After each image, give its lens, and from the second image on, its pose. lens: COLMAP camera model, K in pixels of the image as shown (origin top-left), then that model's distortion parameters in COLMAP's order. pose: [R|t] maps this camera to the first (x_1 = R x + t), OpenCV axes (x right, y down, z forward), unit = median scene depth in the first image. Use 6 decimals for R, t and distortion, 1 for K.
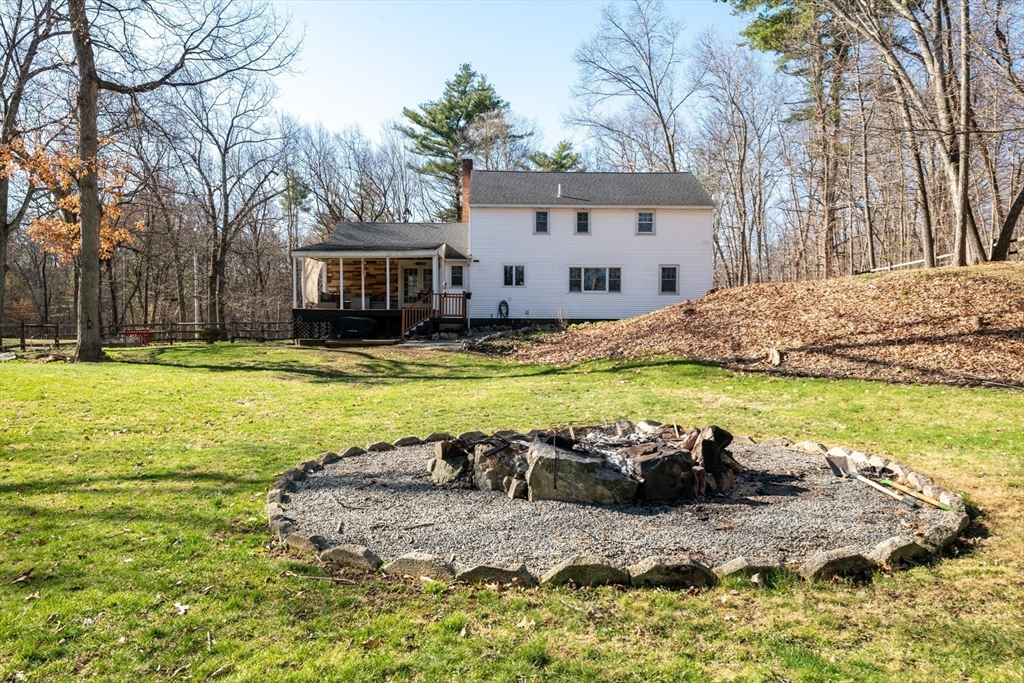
lens RADIAL K [[739.5, 0, 511.7], [0, 739.5, 343.0], [0, 0, 1]] dist [0.008606, -0.000543]
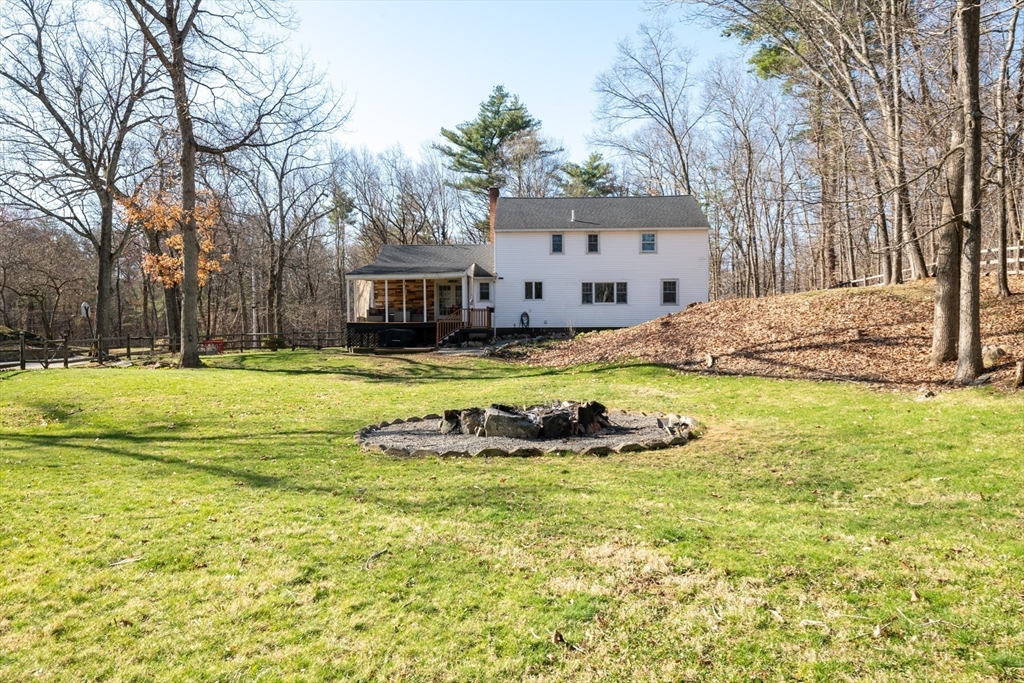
lens RADIAL K [[739.5, 0, 512.4], [0, 739.5, 342.1], [0, 0, 1]] dist [0.008606, -0.000543]
pose [[0.998405, -0.009397, -0.055662, 0.036831], [0.009140, 0.999946, -0.004858, -0.005409], [0.055704, 0.004342, 0.998438, -0.172602]]
